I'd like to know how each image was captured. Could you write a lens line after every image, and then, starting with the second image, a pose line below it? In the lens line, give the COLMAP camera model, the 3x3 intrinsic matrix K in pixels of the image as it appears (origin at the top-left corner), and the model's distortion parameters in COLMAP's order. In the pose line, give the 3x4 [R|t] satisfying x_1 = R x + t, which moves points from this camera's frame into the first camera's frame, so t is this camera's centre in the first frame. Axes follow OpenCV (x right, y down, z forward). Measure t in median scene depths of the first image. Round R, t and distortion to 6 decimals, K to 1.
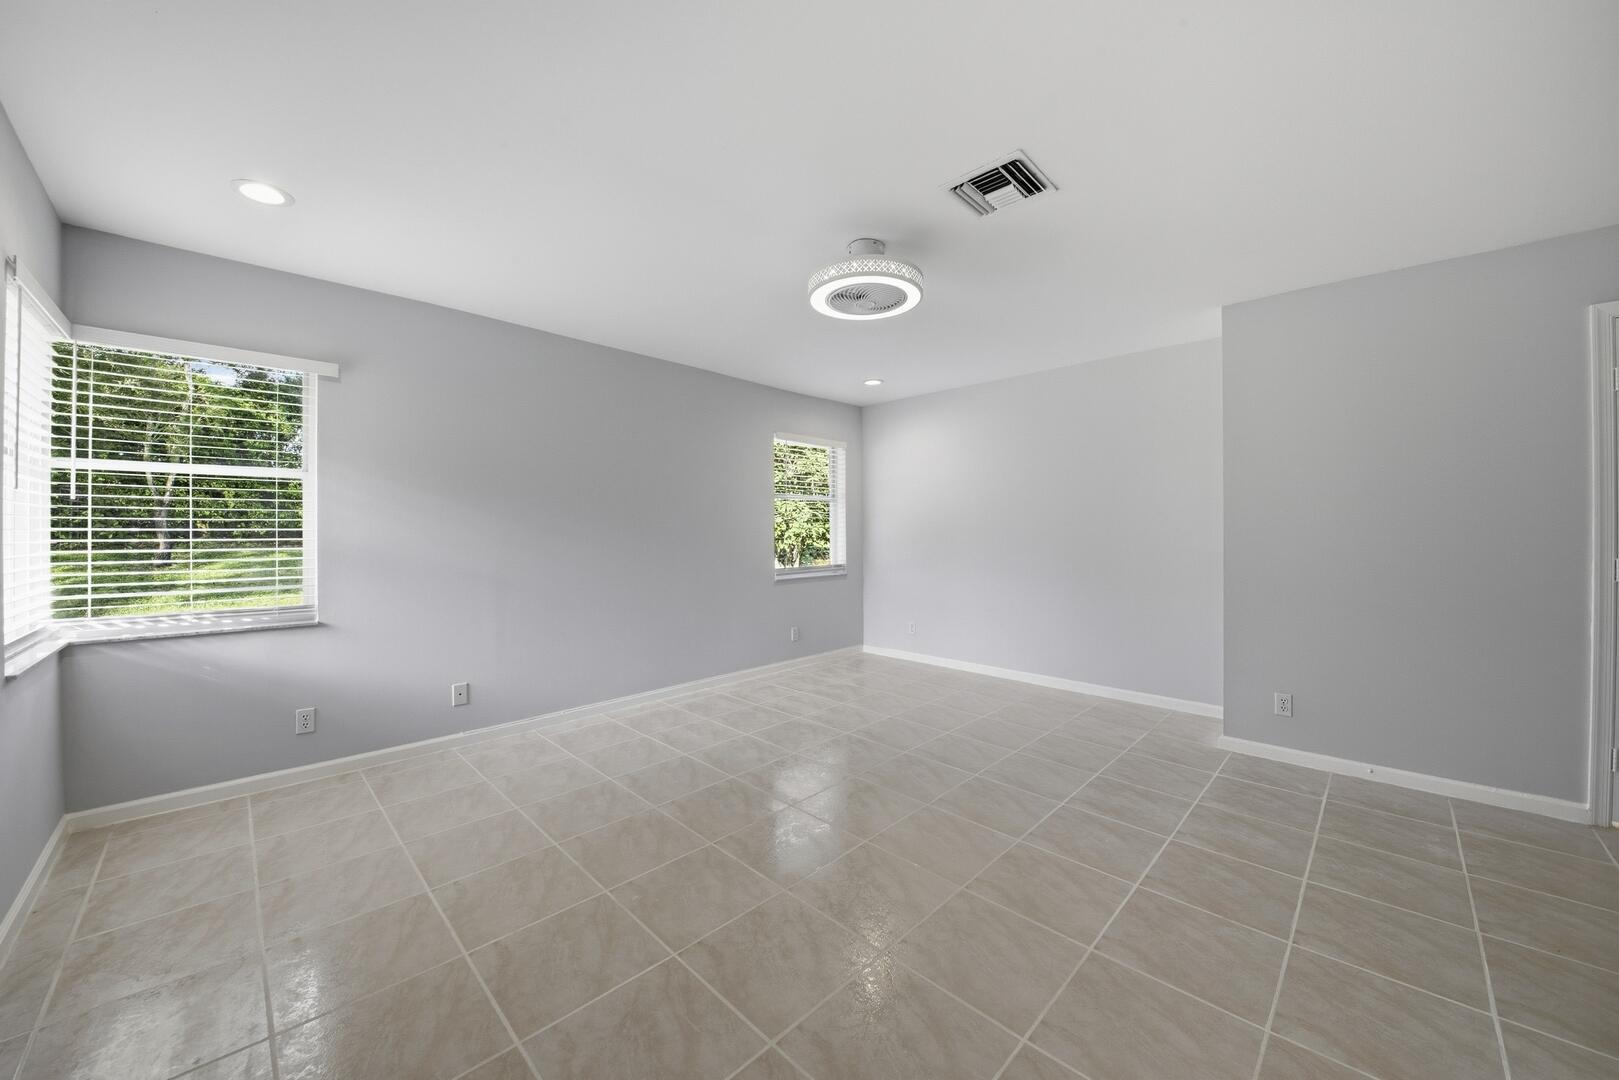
lens RADIAL K [[587.9, 0, 824.5], [0, 587.9, 534.1], [0, 0, 1]] dist [0.000894, -0.008393]
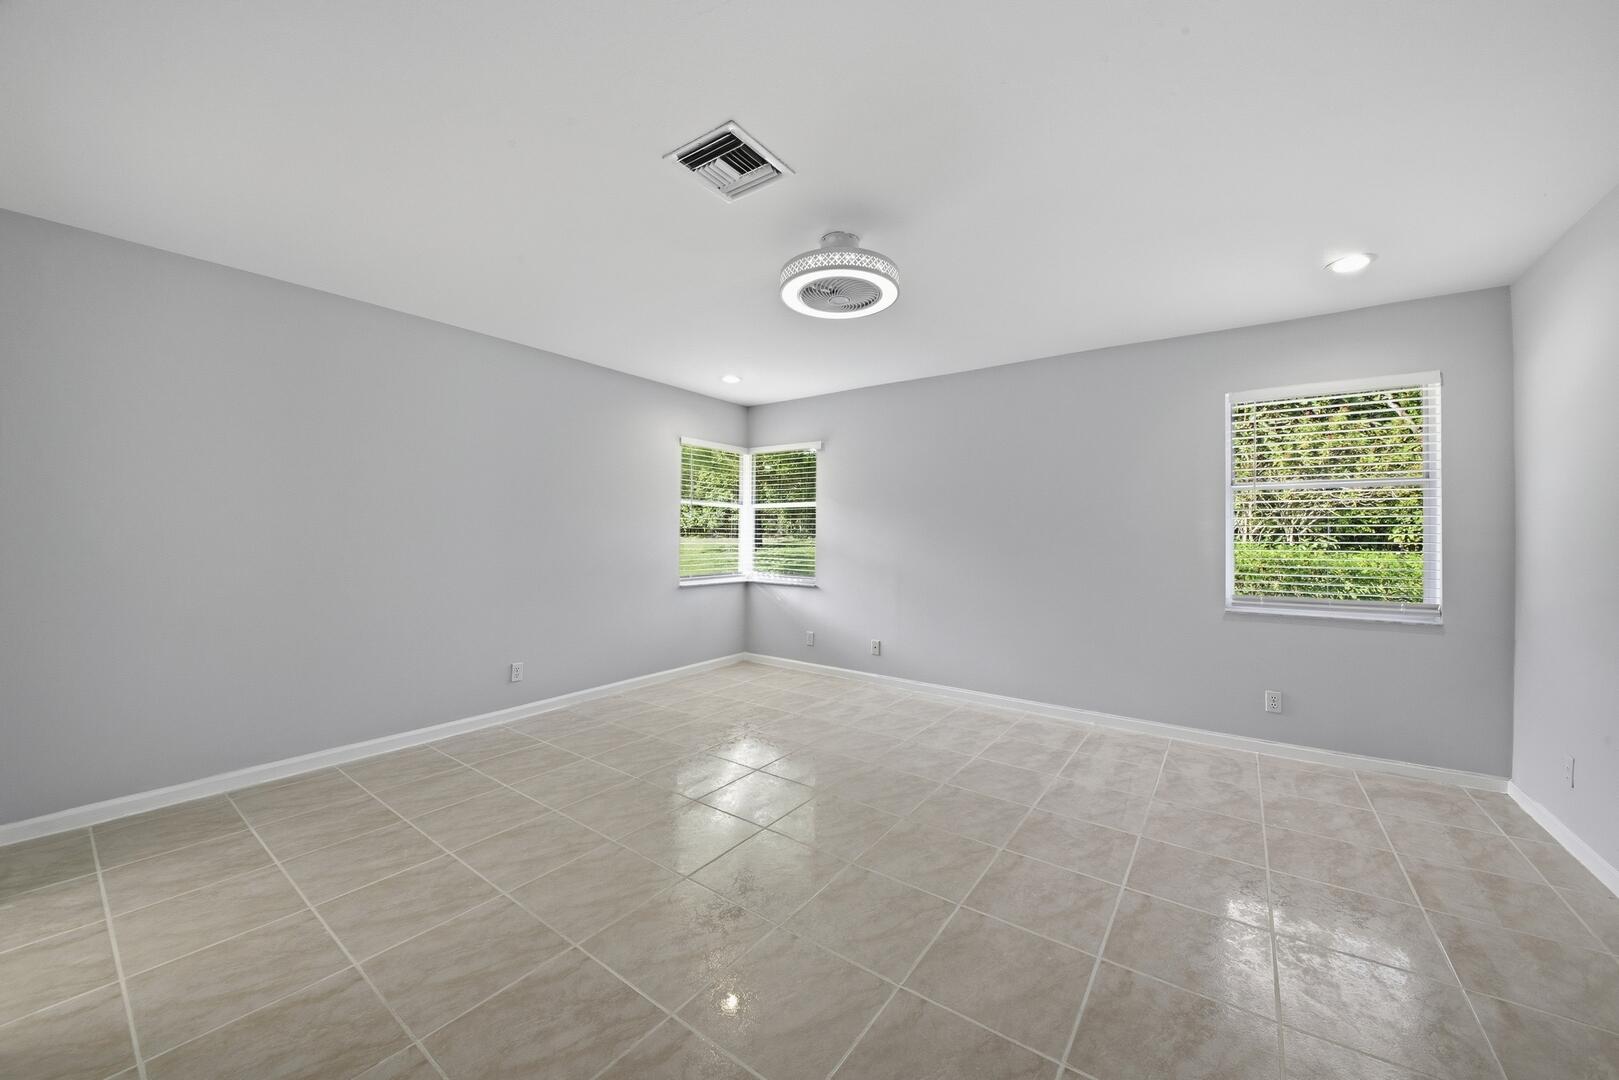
lens RADIAL K [[583.3, 0, 835.4], [0, 583.3, 541.6], [0, 0, 1]] dist [0.001500, -0.004050]
pose [[0.168318, 0.023486, -0.985453, 0.917287], [-0.017459, 0.999630, 0.020842, -0.025682], [0.985578, 0.013697, 0.168666, 0.755518]]
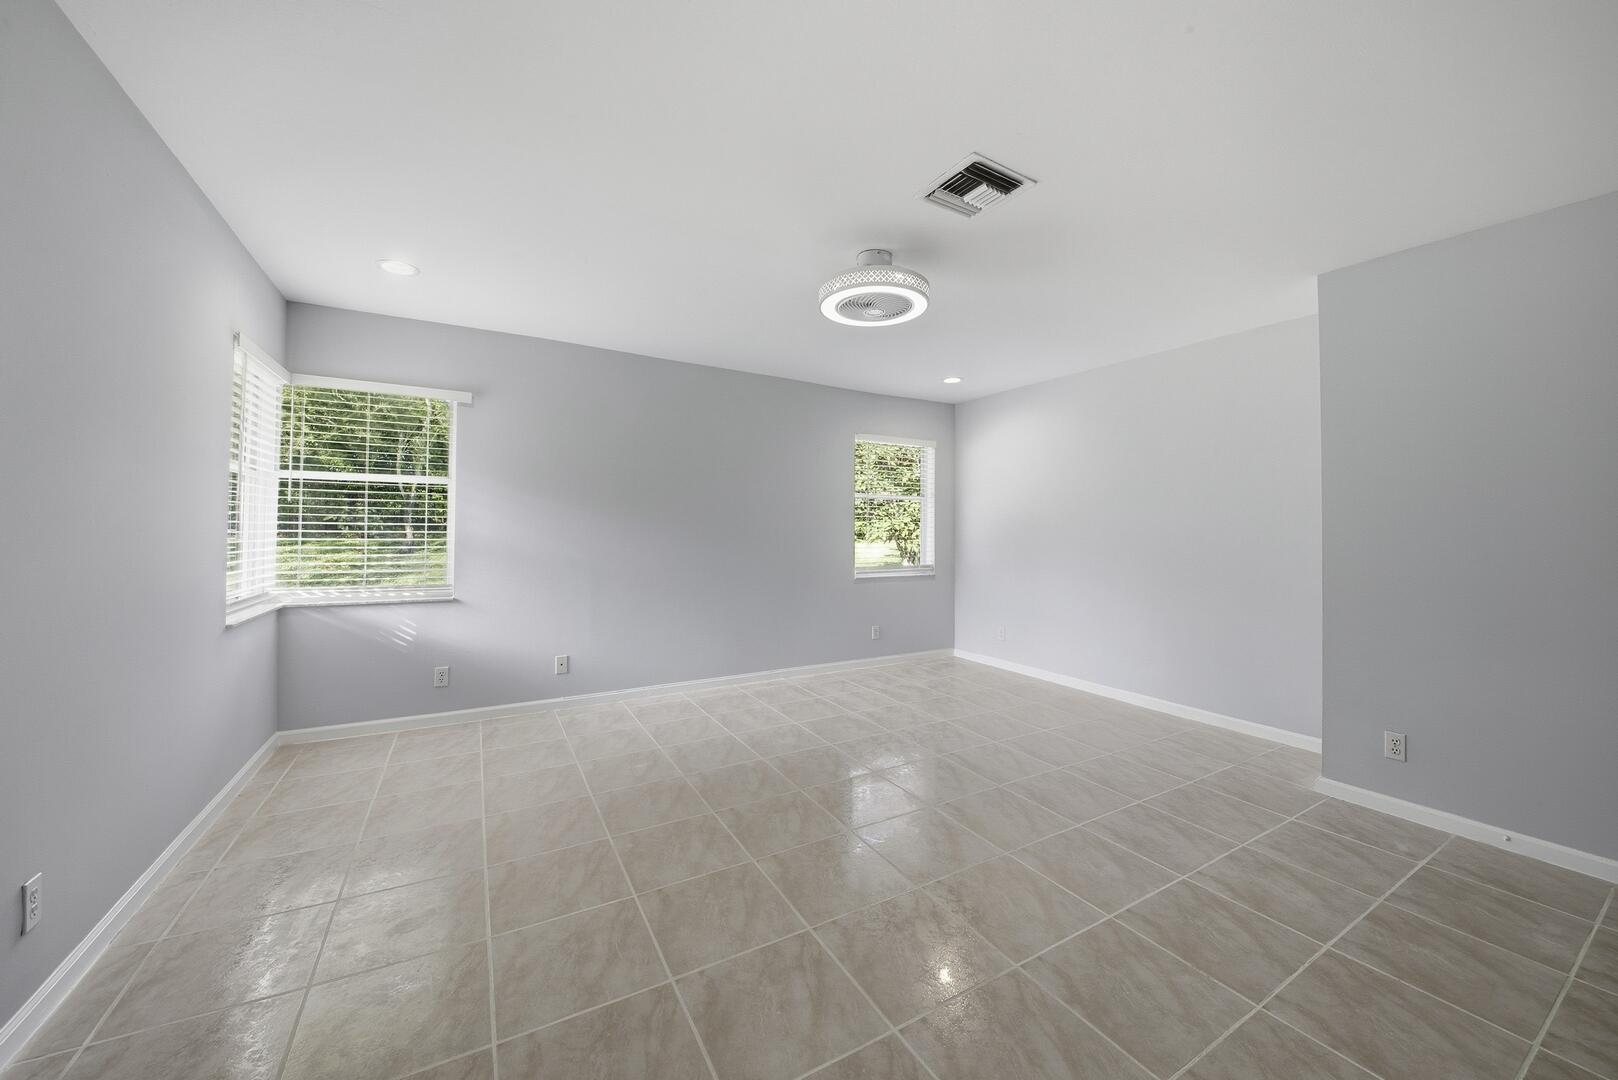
lens RADIAL K [[594.3, 0, 823.4], [0, 594.3, 523.6], [0, 0, 1]] dist [-0.001814, -0.005548]
pose [[0.964845, 0.009001, -0.262667, 0.236036], [-0.013235, 0.999809, -0.014353, -0.001789], [0.262487, 0.017324, 0.964780, -0.023225]]
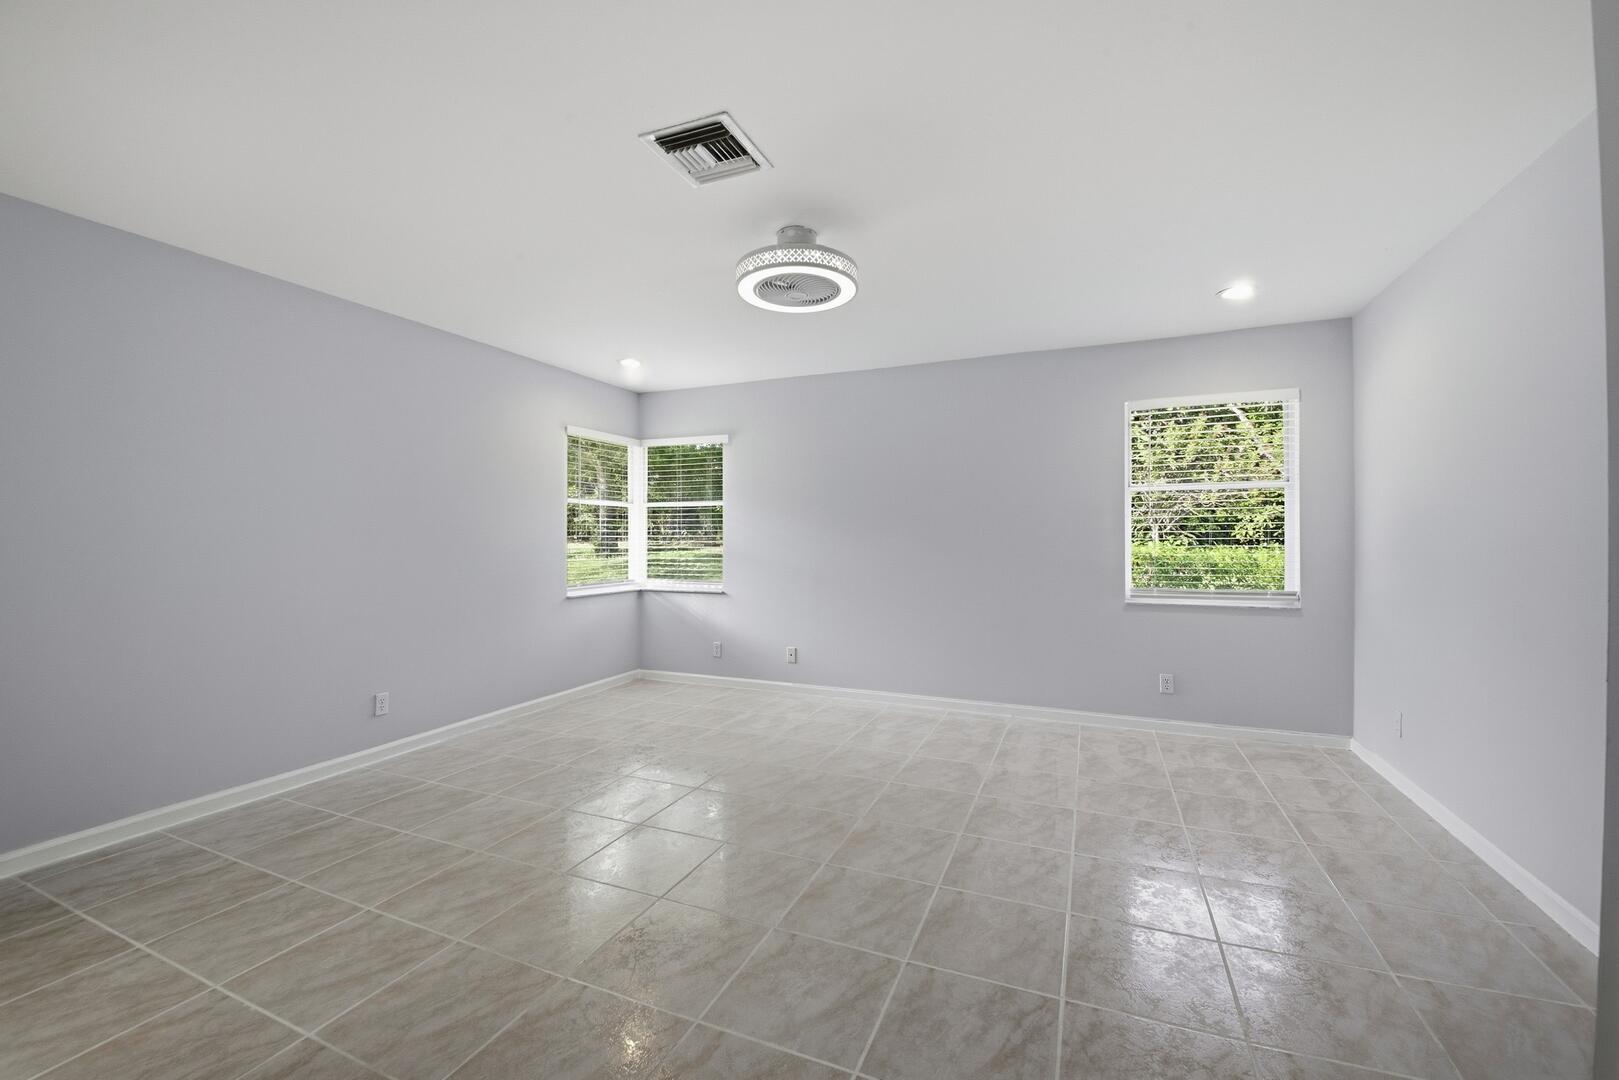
lens RADIAL K [[645.7, 0, 832.9], [0, 645.7, 551.0], [0, 0, 1]] dist [0.032651, -0.018338]
pose [[0.379785, 0.030323, -0.924578, 0.959303], [-0.009182, 0.999537, 0.029009, -0.023126], [0.925029, -0.002528, 0.379887, 0.592937]]
